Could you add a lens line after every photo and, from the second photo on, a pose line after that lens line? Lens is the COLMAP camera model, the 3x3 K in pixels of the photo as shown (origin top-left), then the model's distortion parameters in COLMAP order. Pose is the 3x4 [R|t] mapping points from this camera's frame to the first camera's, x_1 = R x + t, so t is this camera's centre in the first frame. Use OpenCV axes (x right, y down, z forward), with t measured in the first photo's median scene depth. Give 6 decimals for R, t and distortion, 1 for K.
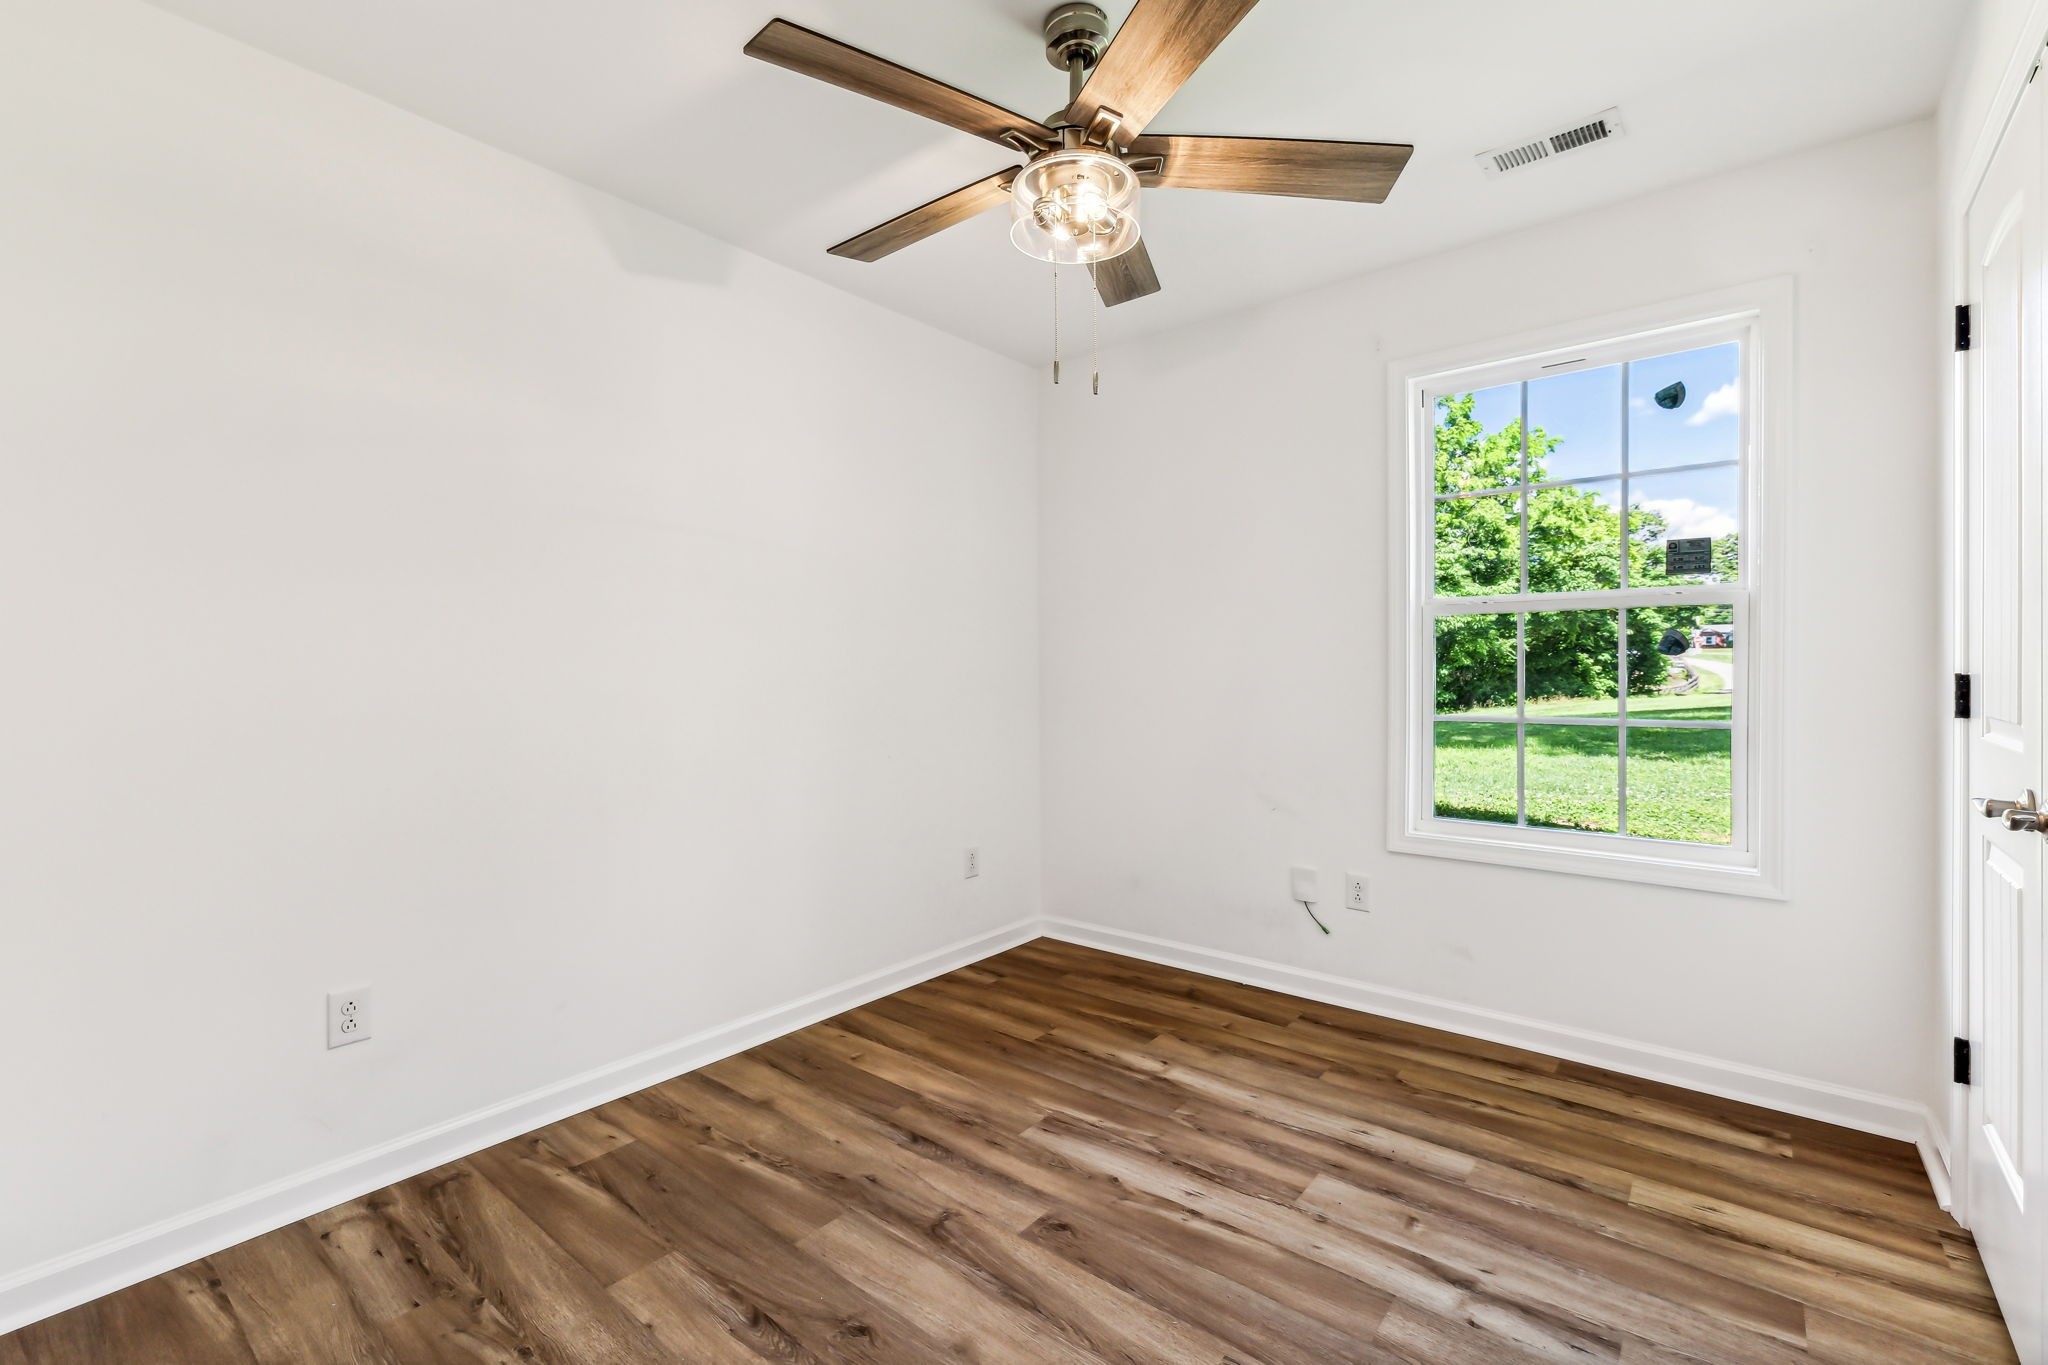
lens RADIAL K [[927.5, 0, 1017.5], [0, 927.5, 666.9], [0, 0, 1]] dist [-0.002572, 0.000088]
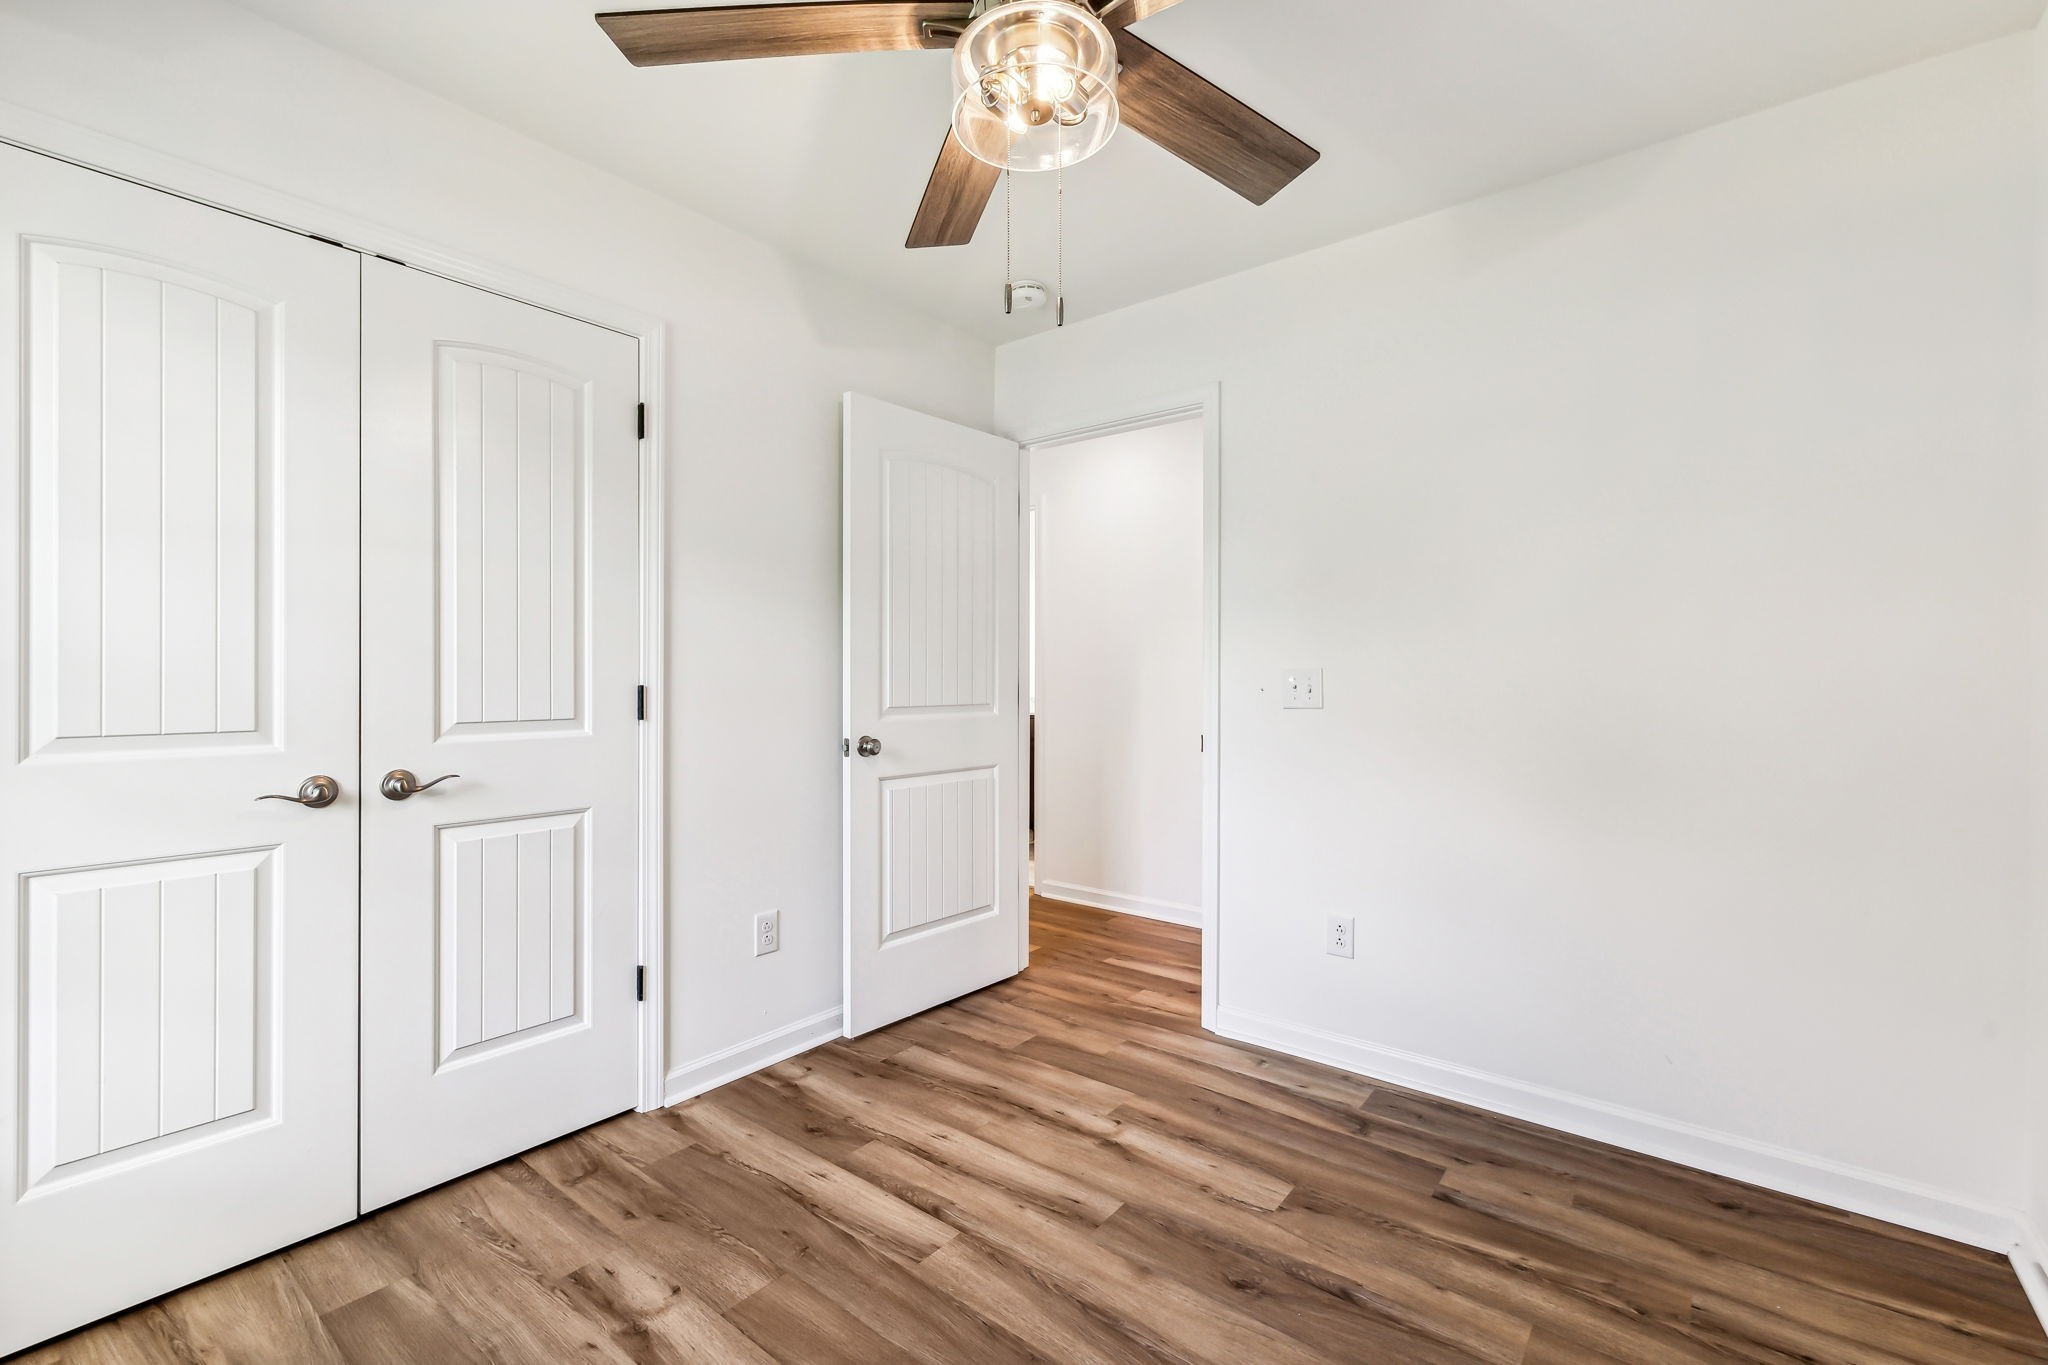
lens RADIAL K [[927.5, 0, 1017.5], [0, 927.5, 666.9], [0, 0, 1]] dist [-0.002572, 0.000088]
pose [[-0.999900, 0.005404, -0.013047, 0.100791], [0.005409, 0.999985, -0.000401, -0.012839], [0.013045, -0.000471, -0.999915, 2.017240]]
